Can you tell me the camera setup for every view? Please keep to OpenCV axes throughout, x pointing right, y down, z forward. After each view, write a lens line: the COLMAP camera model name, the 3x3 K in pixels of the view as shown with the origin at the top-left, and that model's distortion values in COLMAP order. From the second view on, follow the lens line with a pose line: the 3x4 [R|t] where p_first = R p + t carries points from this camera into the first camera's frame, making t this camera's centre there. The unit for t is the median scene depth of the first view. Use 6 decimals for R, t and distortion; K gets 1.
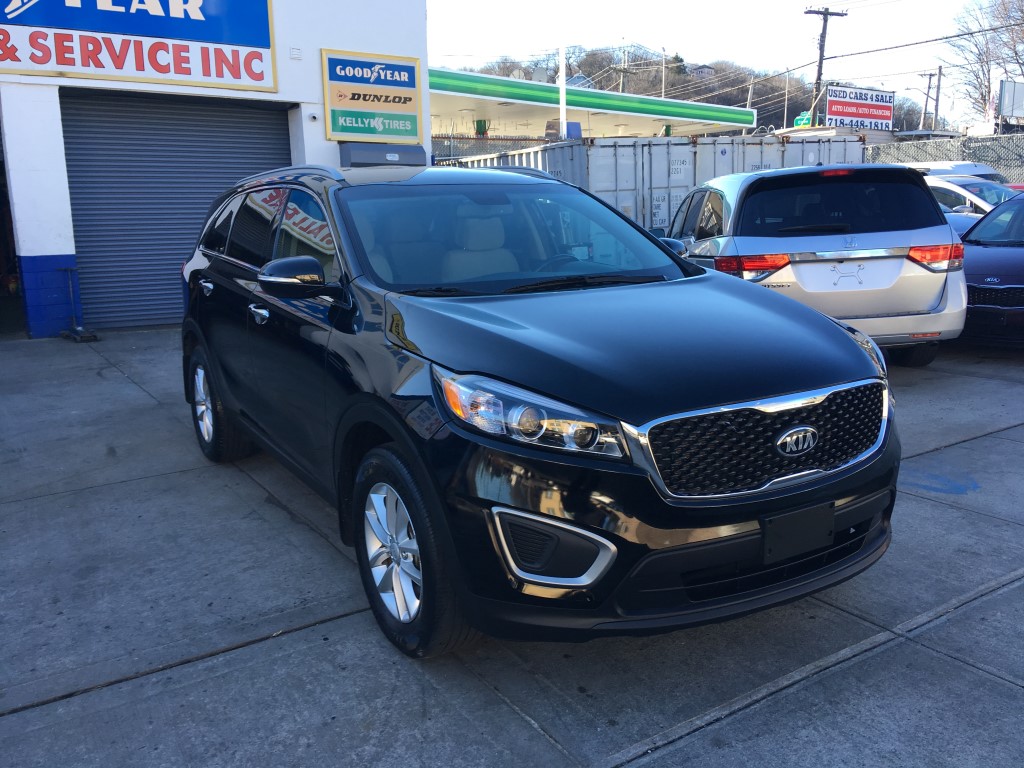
lens RADIAL K [[859.6, 0, 508.8], [0, 859.6, 387.5], [0, 0, 1]] dist [0.115876, -0.174503]
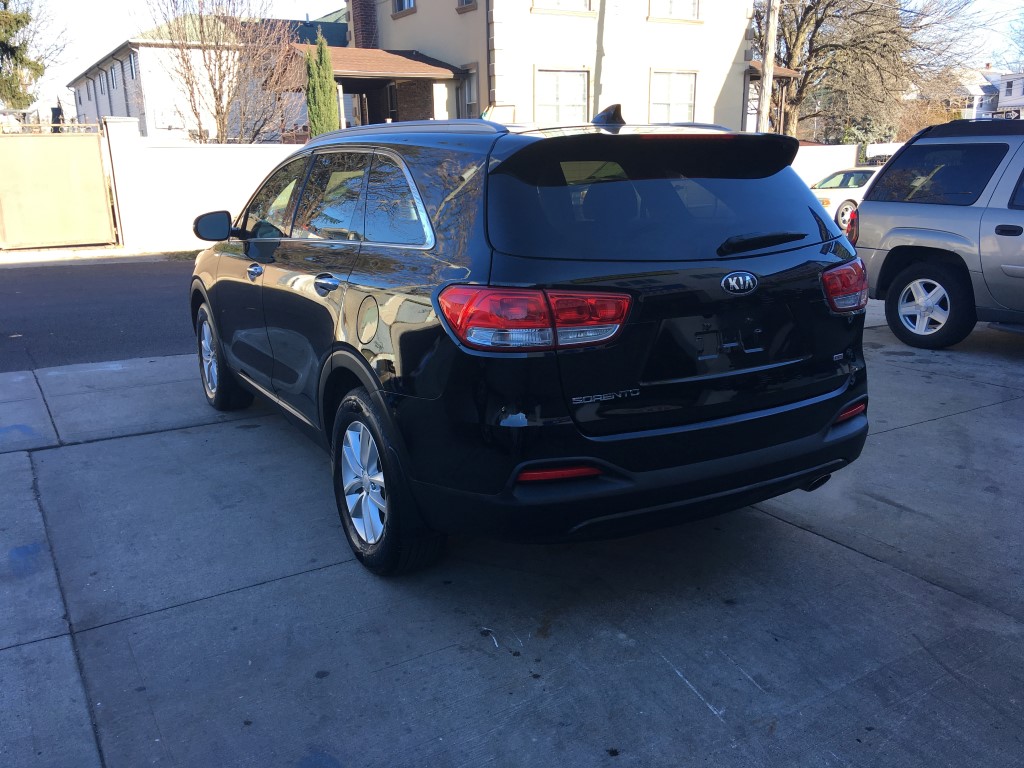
lens RADIAL K [[859.6, 0, 508.8], [0, 859.6, 387.5], [0, 0, 1]] dist [0.115876, -0.174503]
pose [[-0.999180, 0.030488, 0.026652, -0.239110], [0.039049, 0.899744, 0.434667, -0.493992], [-0.010728, 0.435352, -0.900197, 2.356231]]
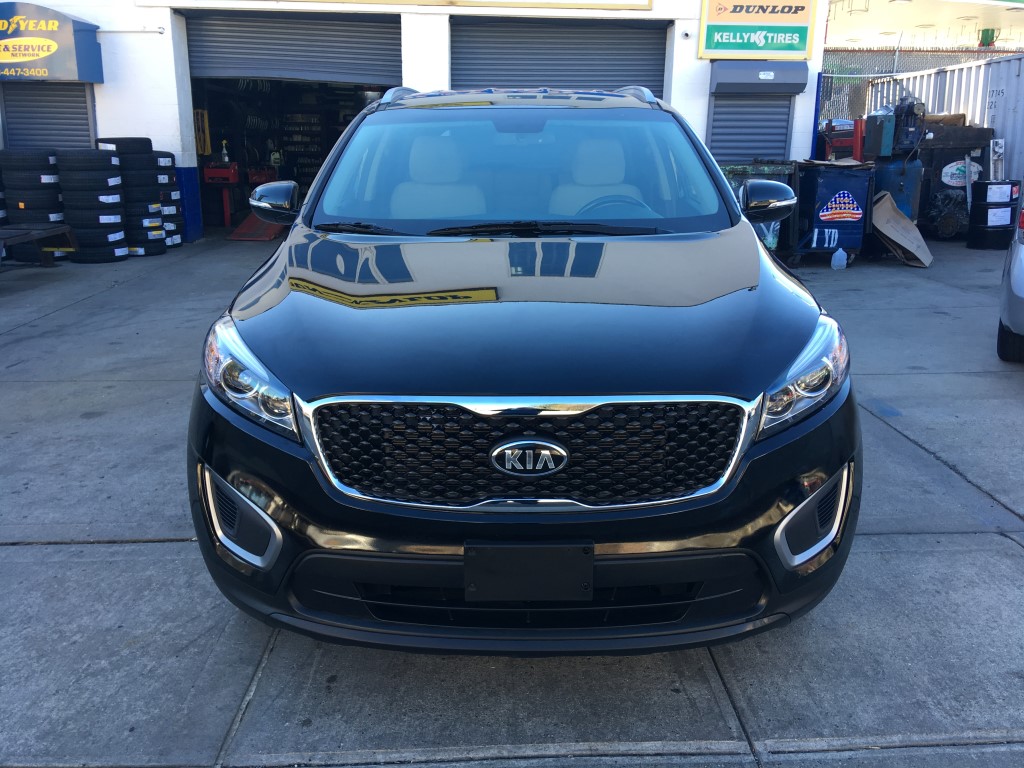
lens RADIAL K [[859.6, 0, 508.8], [0, 859.6, 387.5], [0, 0, 1]] dist [0.115876, -0.174503]
pose [[0.857442, 0.163062, -0.488062, 0.450659], [-0.122391, 0.985871, 0.114360, -0.056246], [0.499814, -0.038323, 0.865284, 0.223332]]
